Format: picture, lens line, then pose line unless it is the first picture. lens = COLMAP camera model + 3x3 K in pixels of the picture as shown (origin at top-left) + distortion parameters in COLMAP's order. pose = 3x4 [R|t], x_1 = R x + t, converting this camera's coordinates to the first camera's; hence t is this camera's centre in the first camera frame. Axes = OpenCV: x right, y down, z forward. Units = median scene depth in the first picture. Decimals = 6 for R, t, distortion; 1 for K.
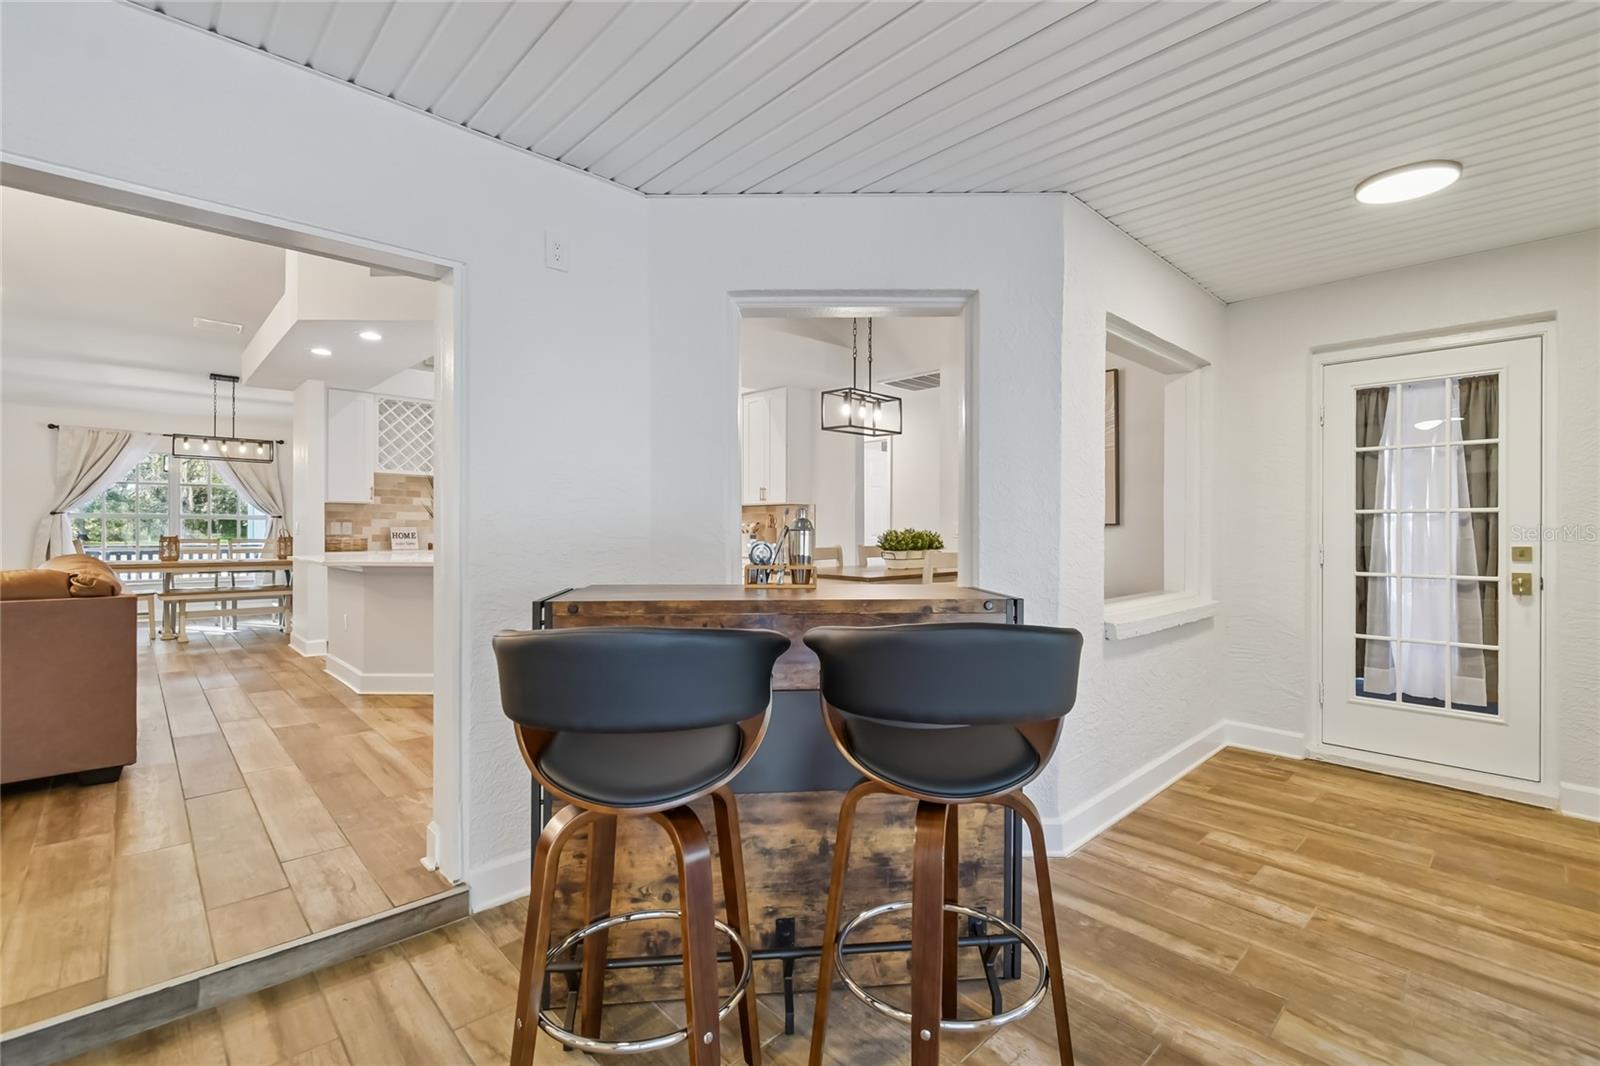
lens RADIAL K [[727.2, 0, 812.7], [0, 727.2, 524.3], [0, 0, 1]] dist [-0.001242, 0.000892]
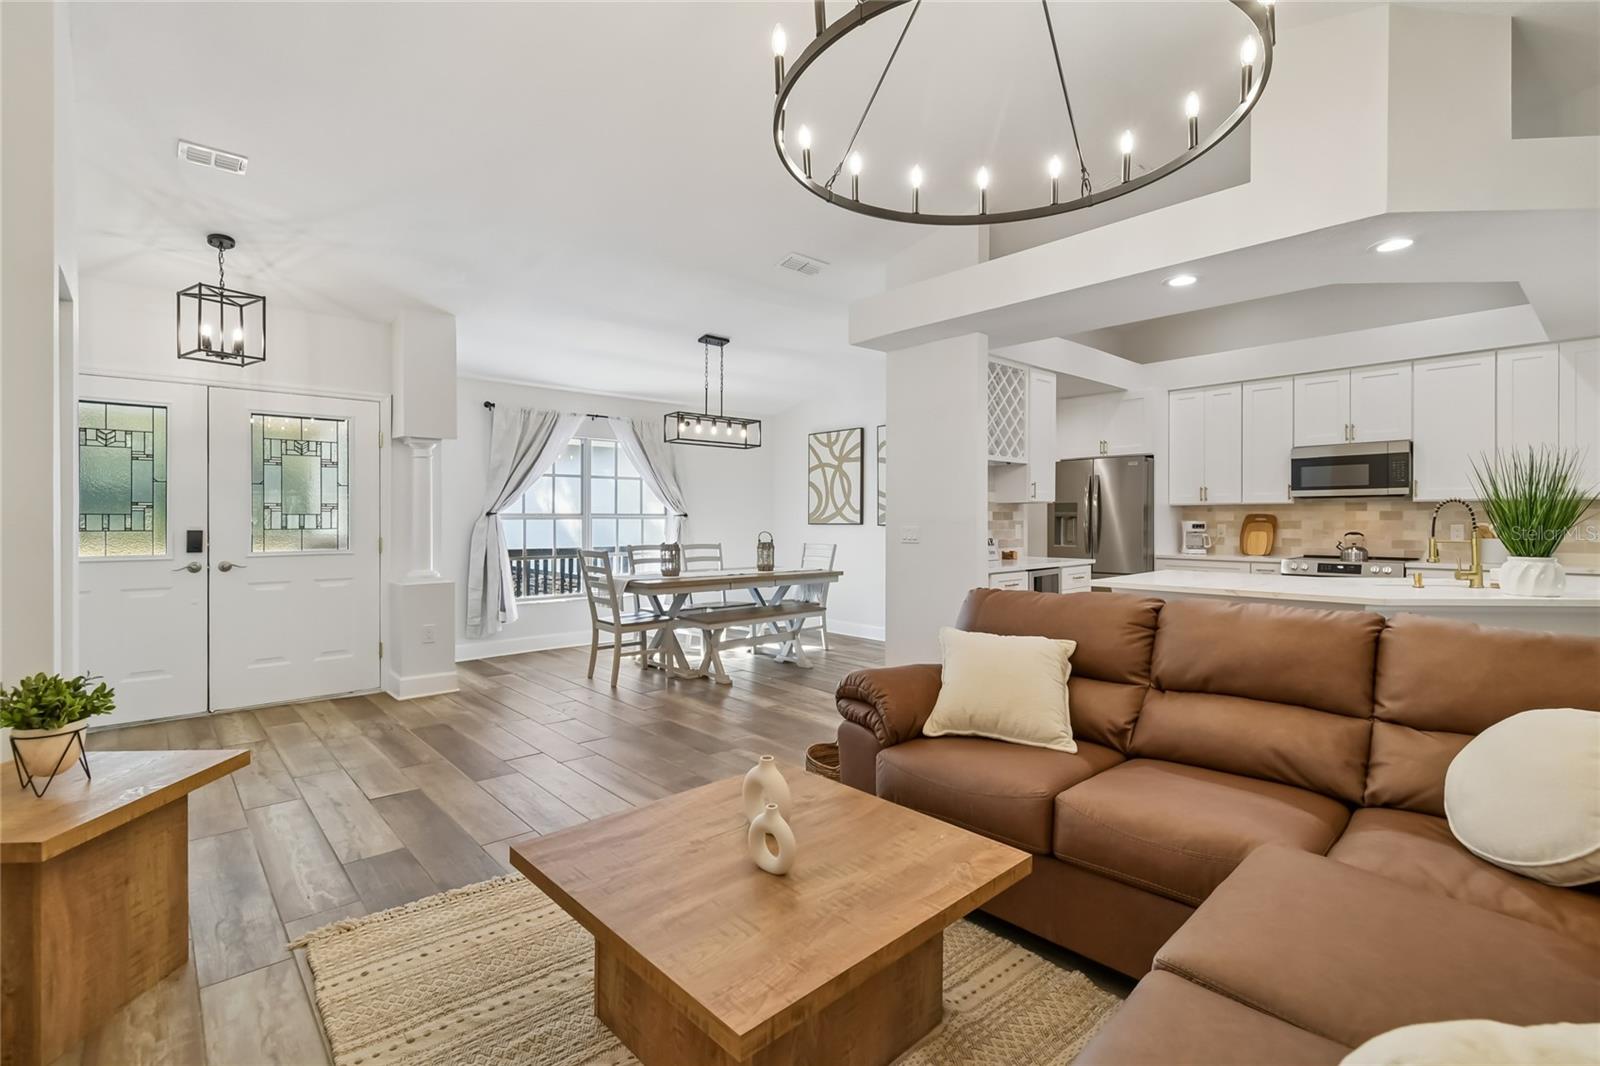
lens RADIAL K [[727.2, 0, 802.3], [0, 727.2, 521.8], [0, 0, 1]] dist [-0.001242, 0.000892]
pose [[0.999567, 0.003047, -0.029273, -0.374545], [-0.003043, 0.999995, 0.000175, -0.004578], [0.029274, -0.000086, 0.999571, 0.123196]]
